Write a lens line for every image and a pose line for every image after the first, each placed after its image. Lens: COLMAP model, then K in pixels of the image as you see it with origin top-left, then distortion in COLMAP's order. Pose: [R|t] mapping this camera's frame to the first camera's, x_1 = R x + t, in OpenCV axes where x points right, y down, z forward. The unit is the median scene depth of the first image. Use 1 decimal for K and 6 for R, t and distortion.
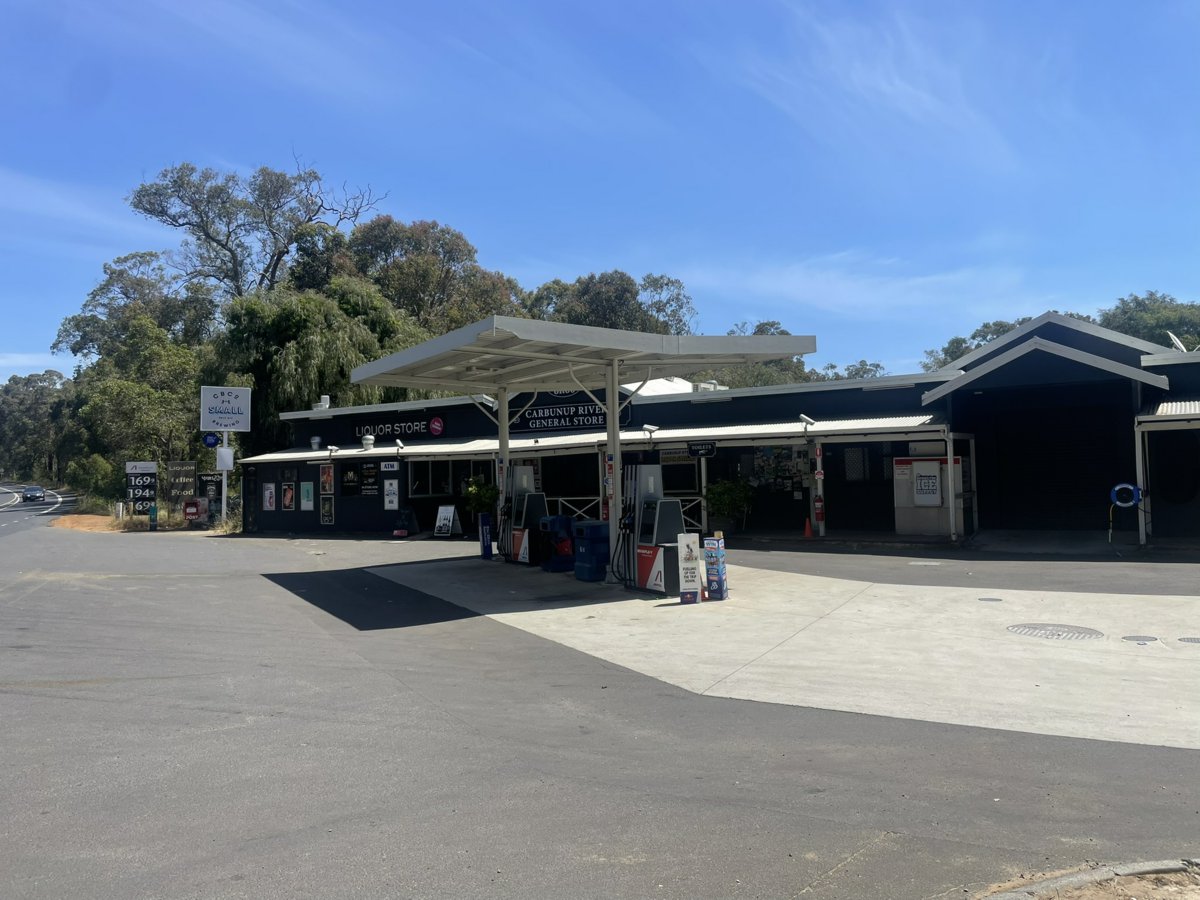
lens RADIAL K [[916.1, 0, 600.5], [0, 916.1, 450.9], [0, 0, 1]] dist [0.067522, -0.032904]
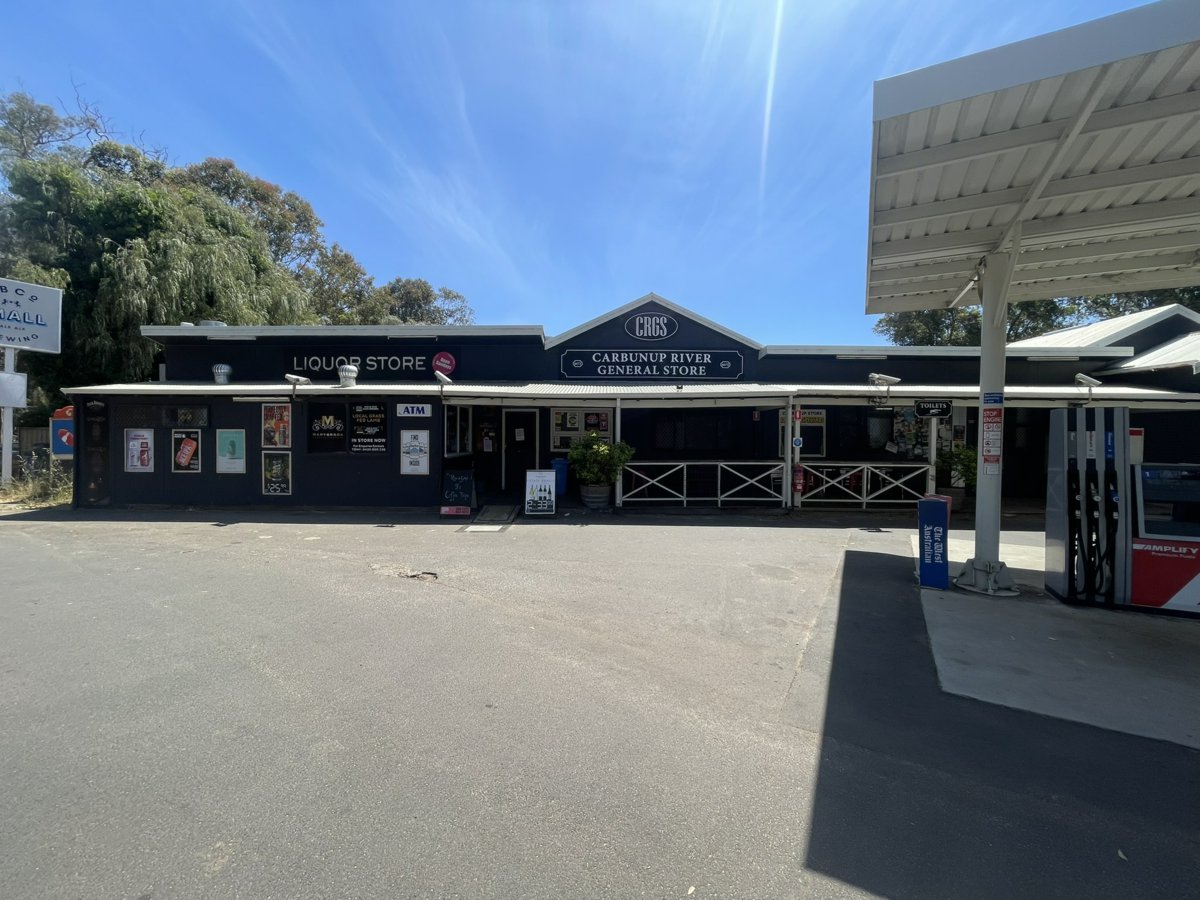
lens RADIAL K [[485.5, 0, 598.9], [0, 485.5, 450.8], [0, 0, 1]] dist [0.001934, -0.000807]
pose [[0.843412, 0.018608, 0.536944, -0.289894], [-0.043766, 0.998458, 0.034144, 0.026682], [-0.535481, -0.052298, 0.842926, 0.590022]]
